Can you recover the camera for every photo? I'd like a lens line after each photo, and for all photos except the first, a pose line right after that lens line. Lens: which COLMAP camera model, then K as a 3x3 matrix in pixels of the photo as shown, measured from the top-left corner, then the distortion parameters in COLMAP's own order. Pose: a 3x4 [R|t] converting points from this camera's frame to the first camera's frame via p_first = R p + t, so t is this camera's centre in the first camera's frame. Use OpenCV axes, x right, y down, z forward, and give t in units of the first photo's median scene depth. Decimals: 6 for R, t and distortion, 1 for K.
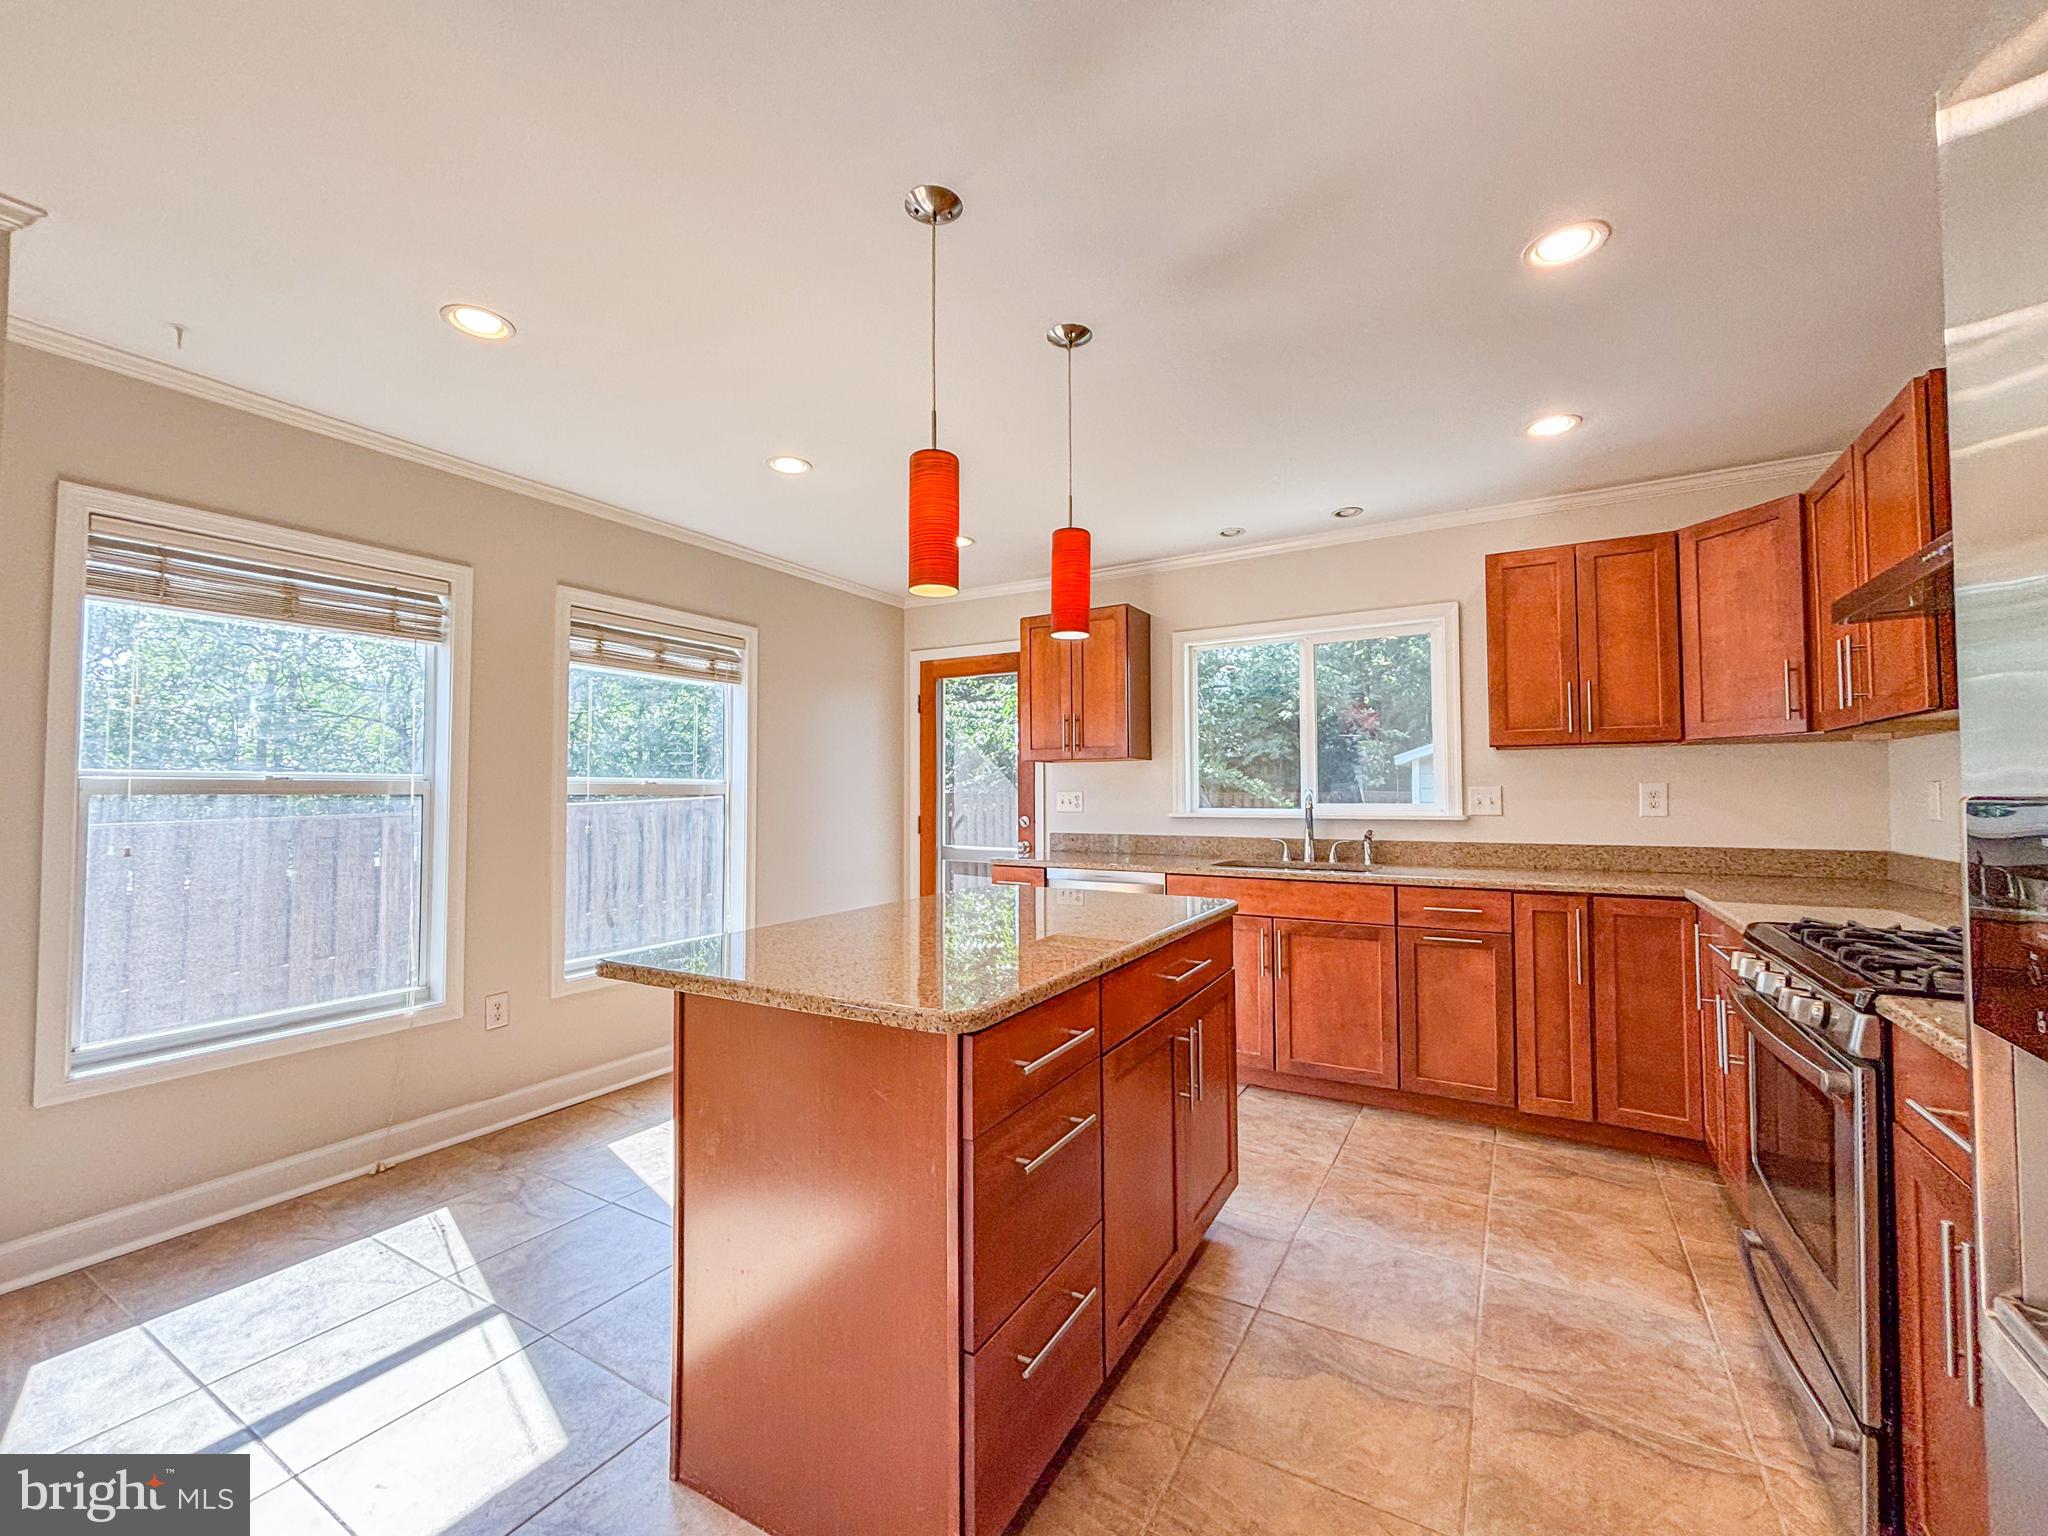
lens RADIAL K [[834.9, 0, 1029.5], [0, 834.9, 767.4], [0, 0, 1]] dist [-0.000961, -0.000075]
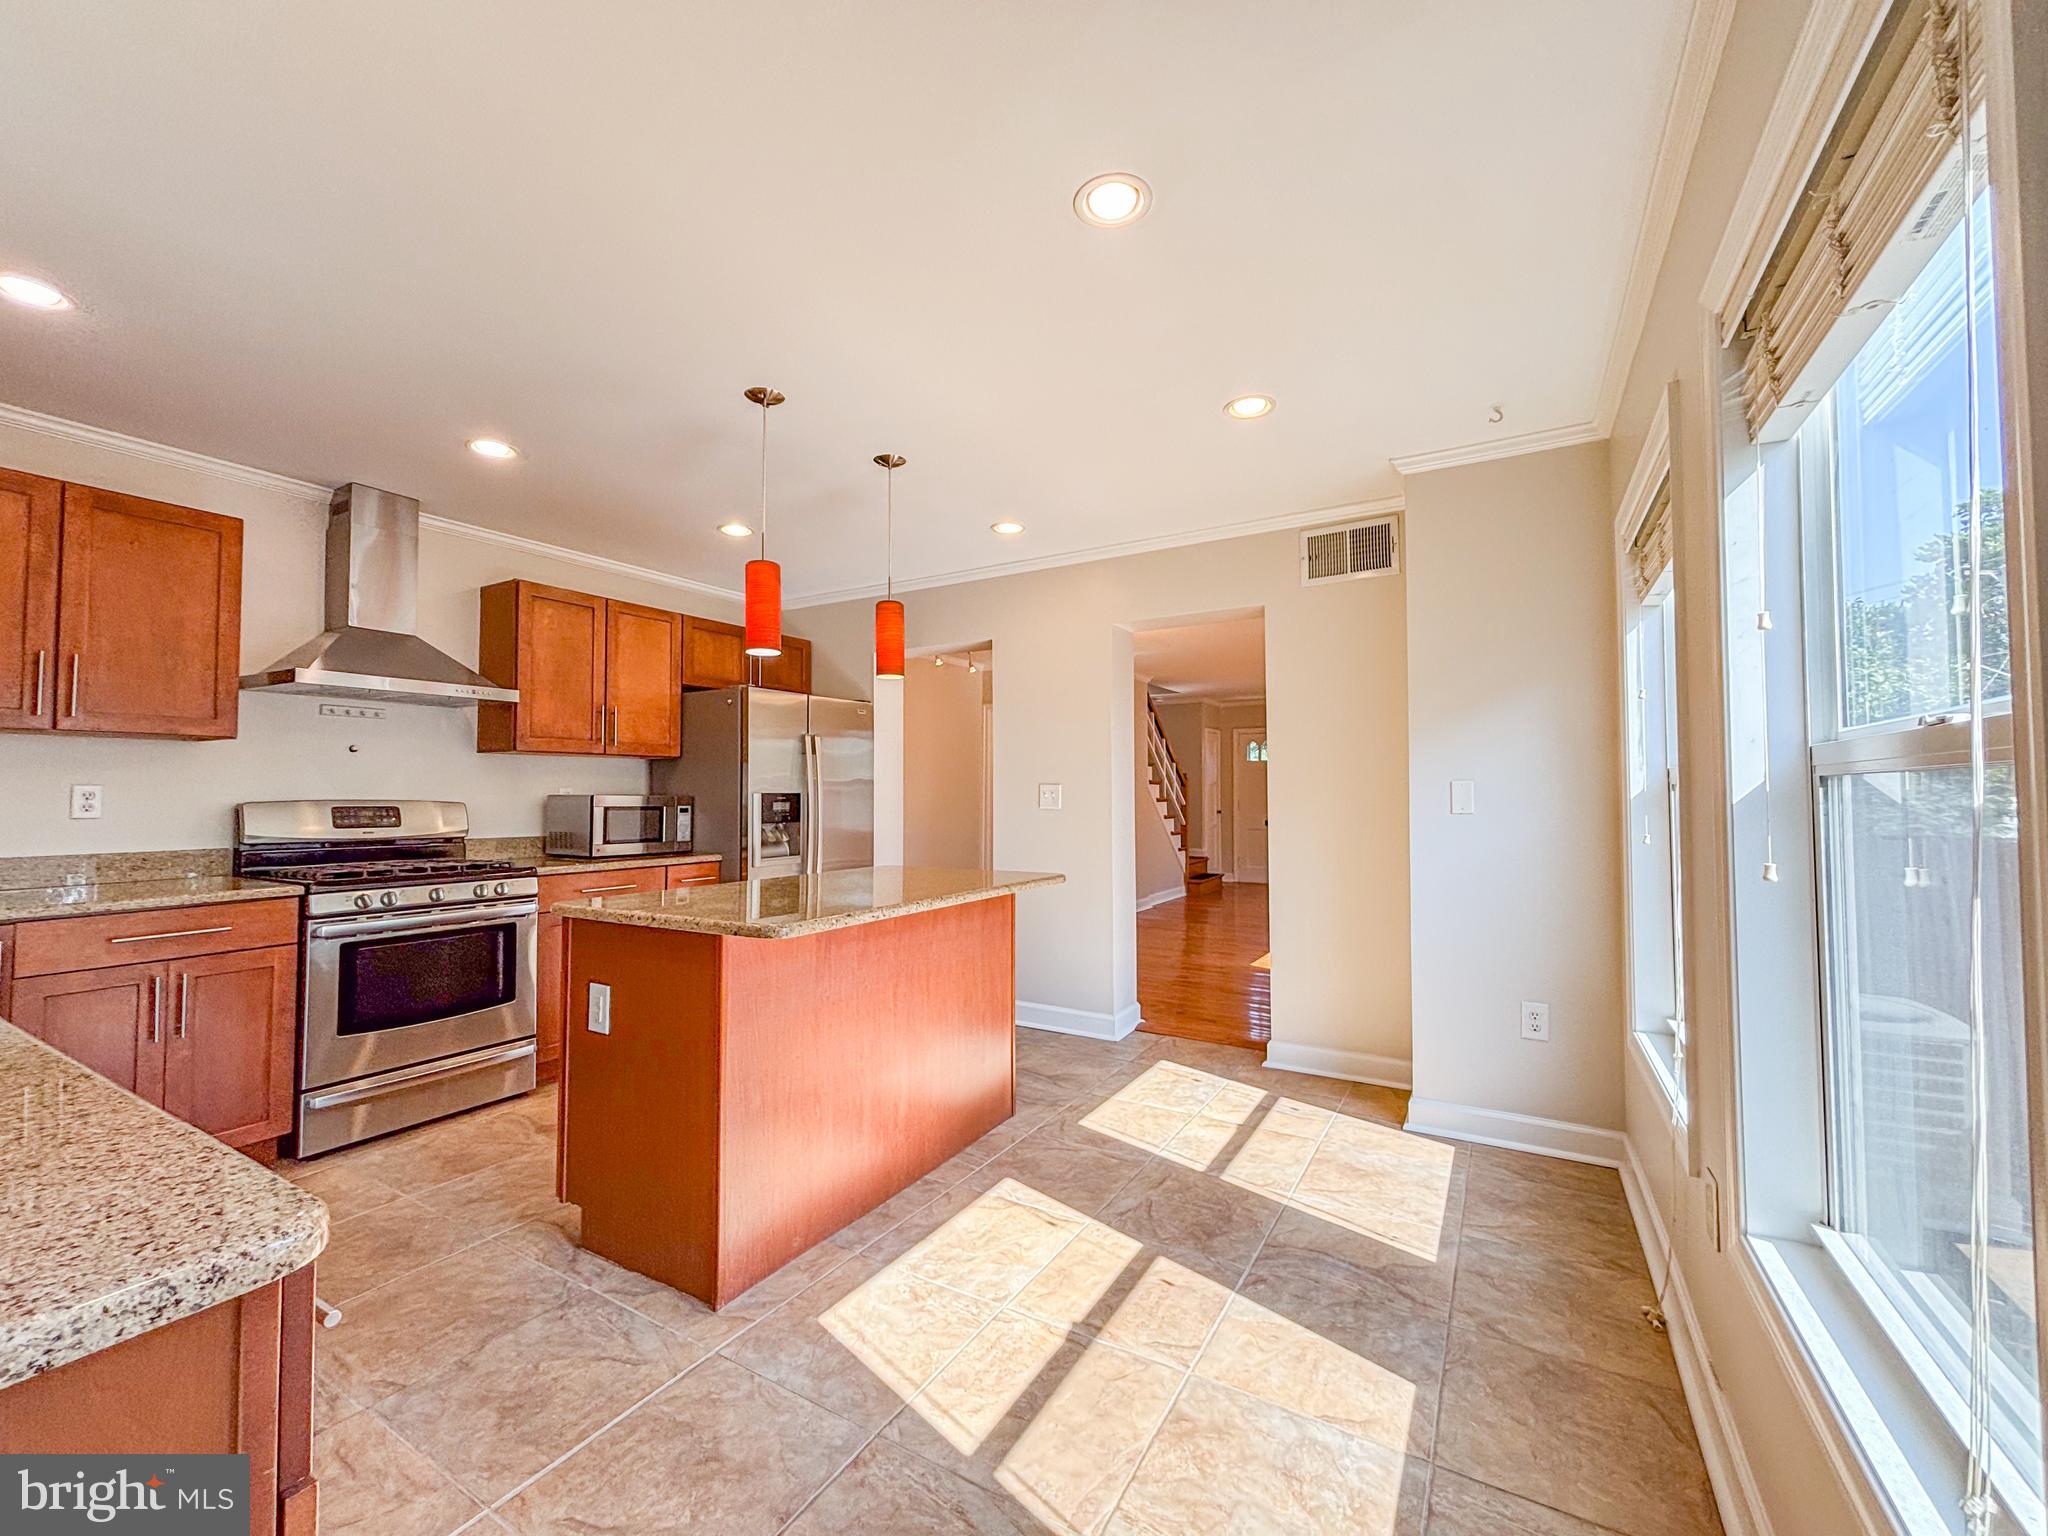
lens RADIAL K [[834.9, 0, 1029.5], [0, 834.9, 767.4], [0, 0, 1]] dist [-0.000961, -0.000075]
pose [[-0.999910, 0.005359, -0.012287, -0.190909], [0.006164, 0.997772, -0.066425, 0.049167], [0.011904, -0.066495, -0.997716, 1.333583]]
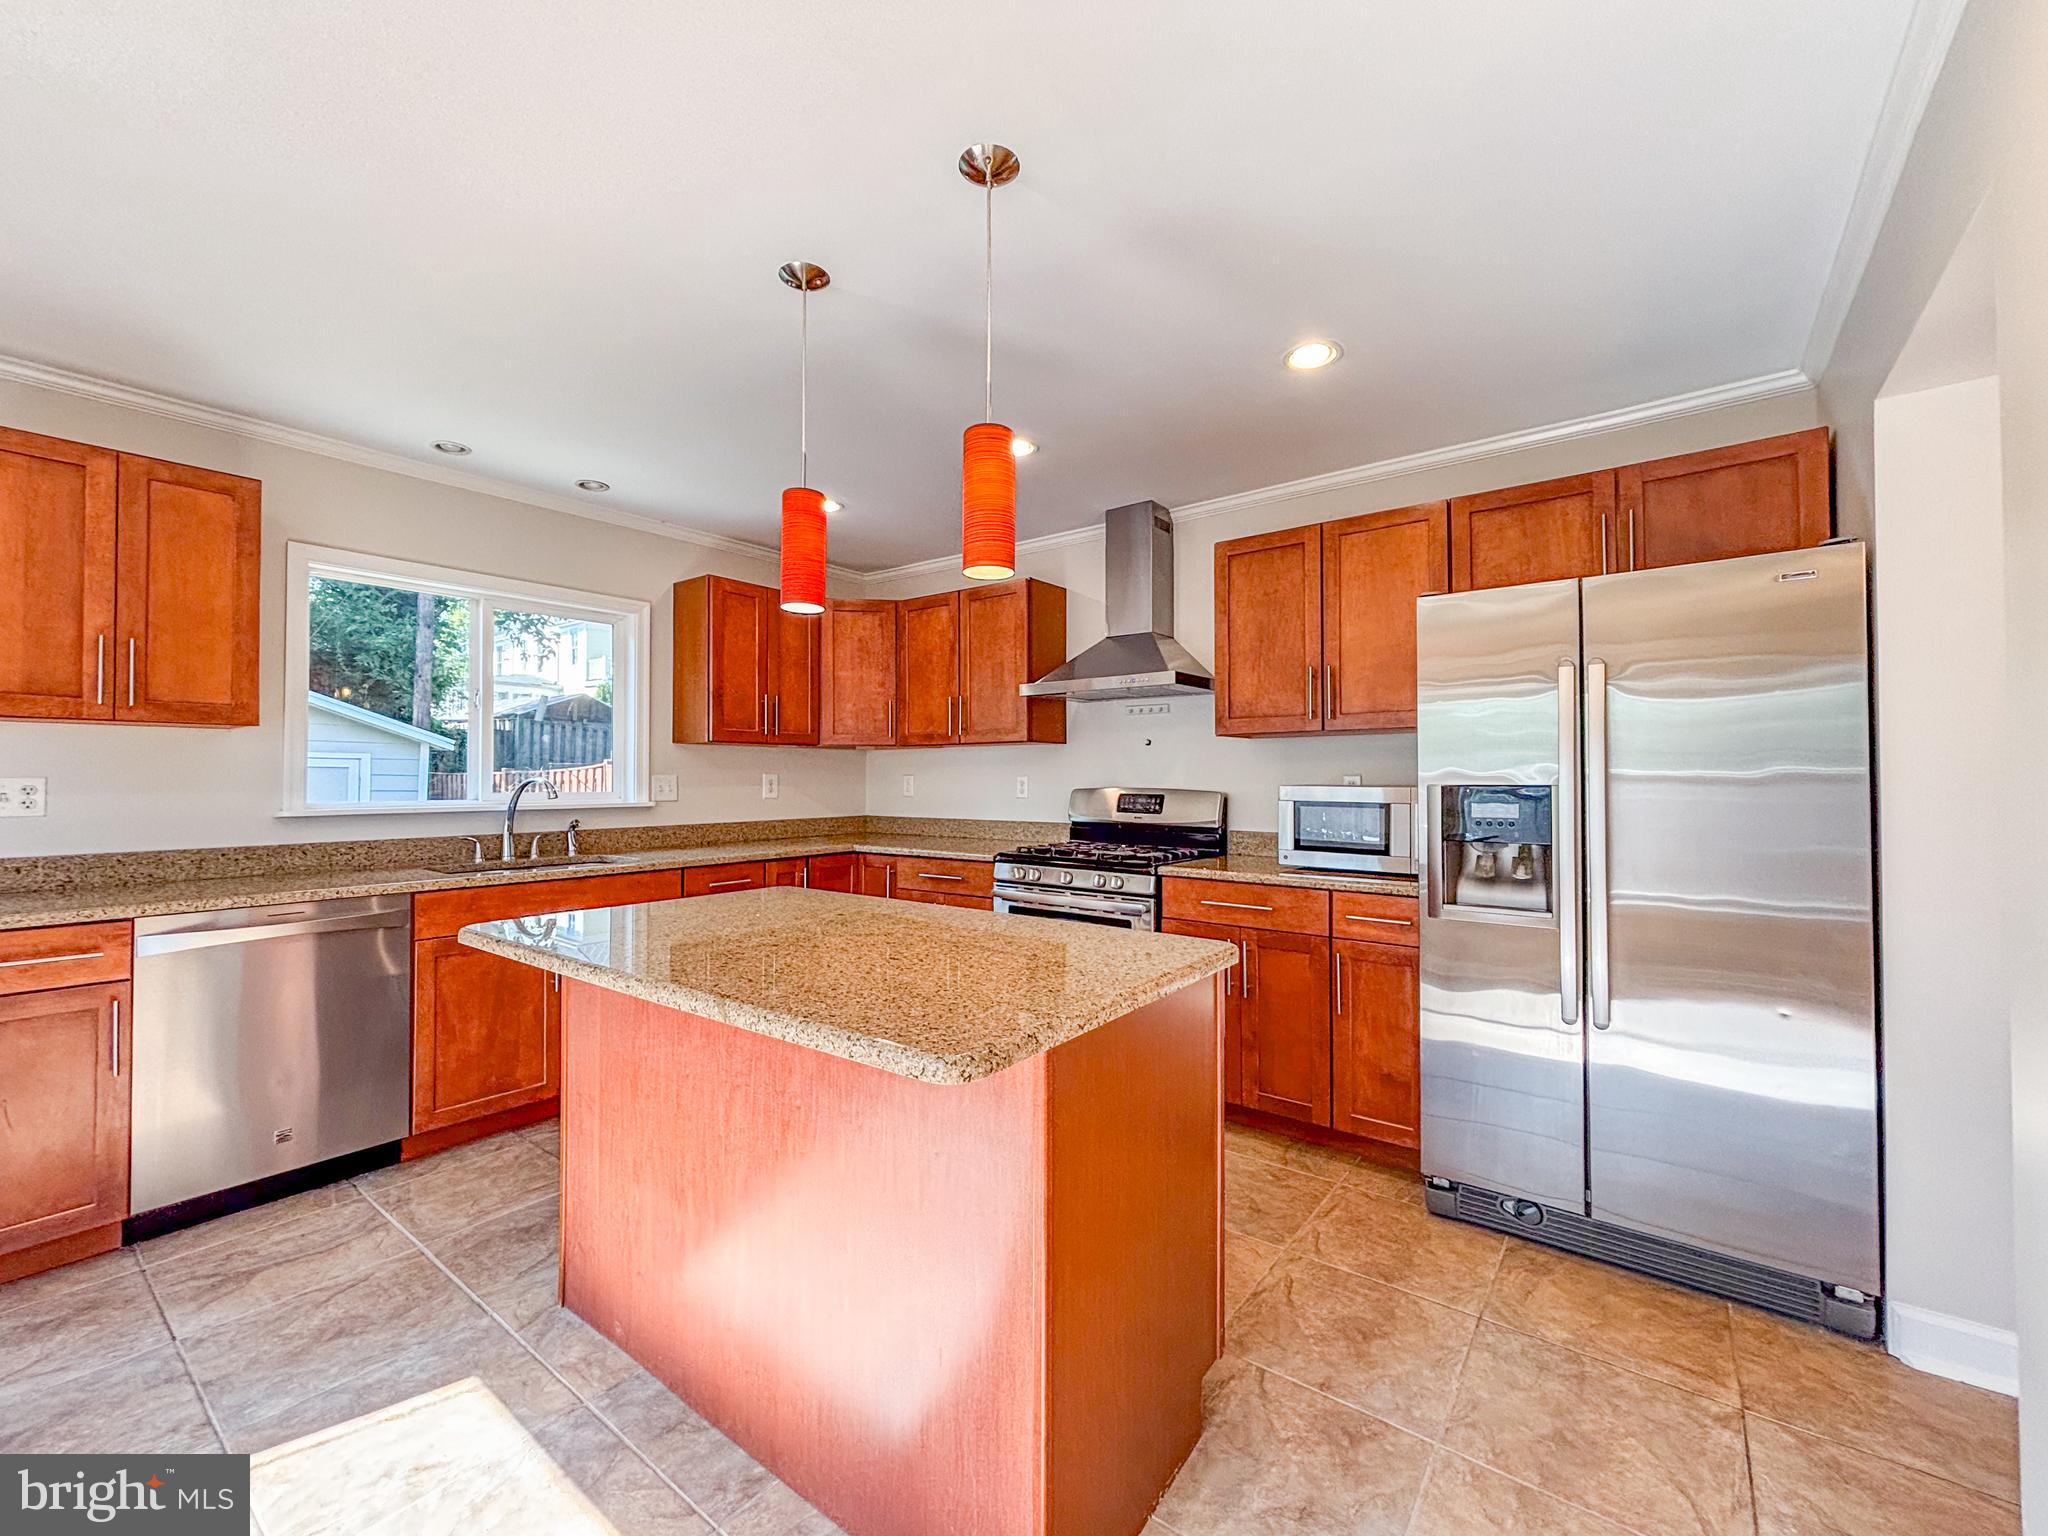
lens RADIAL K [[829.7, 0, 1023.3], [0, 829.7, 770.6], [0, 0, 1]] dist [0.003374, -0.000301]
pose [[0.116006, 0.012361, 0.993172, -0.507264], [-0.033632, 0.999398, -0.008510, 0.010252], [-0.992679, -0.032415, 0.116352, 0.403342]]
